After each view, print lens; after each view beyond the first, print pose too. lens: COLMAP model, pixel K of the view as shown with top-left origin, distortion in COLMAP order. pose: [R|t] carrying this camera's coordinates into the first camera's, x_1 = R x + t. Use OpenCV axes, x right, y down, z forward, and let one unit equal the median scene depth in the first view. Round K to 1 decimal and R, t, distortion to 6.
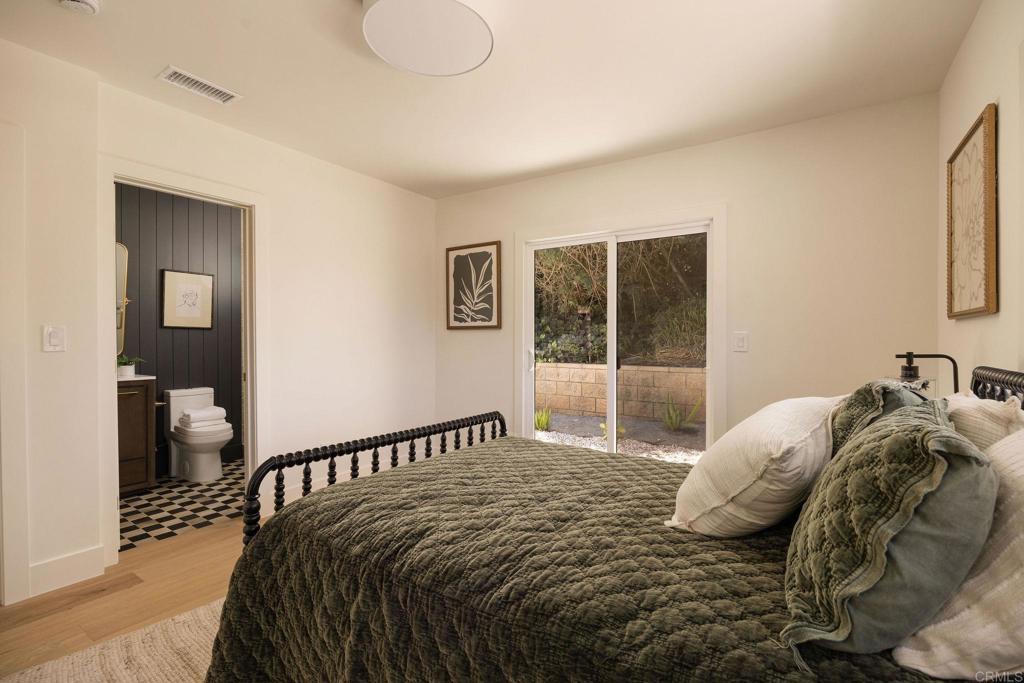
lens RADIAL K [[473.1, 0, 512.0], [0, 473.1, 343.8], [0, 0, 1]] dist [-0.001647, -0.000046]
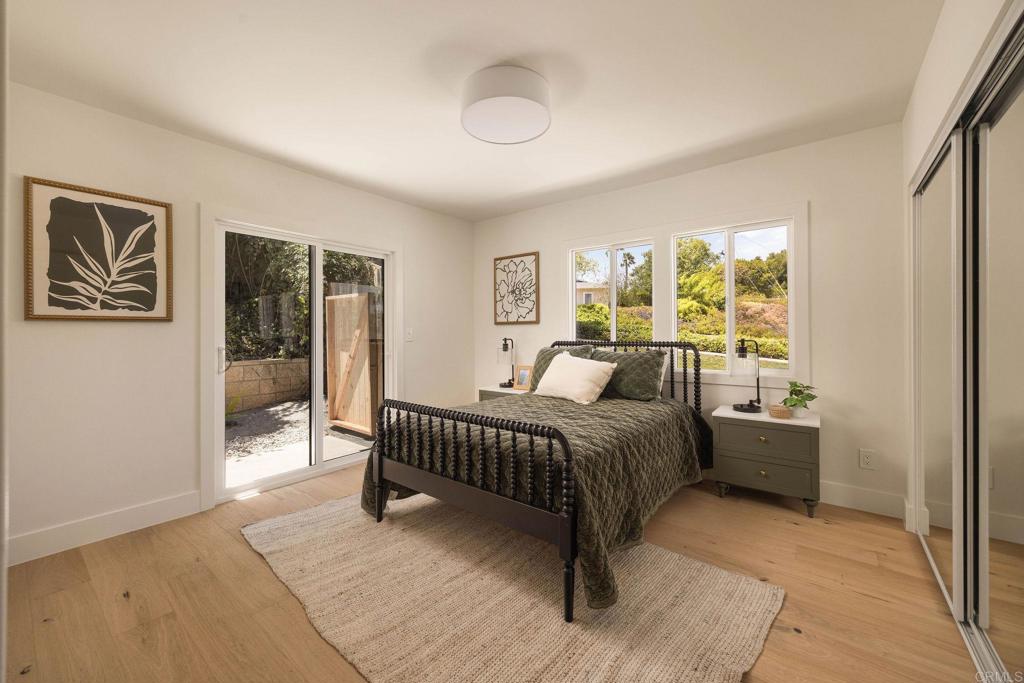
lens RADIAL K [[397.6, 0, 512.2], [0, 397.6, 333.0], [0, 0, 1]] dist [0.000924, 0.000082]
pose [[0.089776, -0.007157, 0.995936, -0.598401], [0.015590, 0.999862, 0.005780, -0.009047], [-0.995840, 0.015008, 0.089875, 0.405215]]
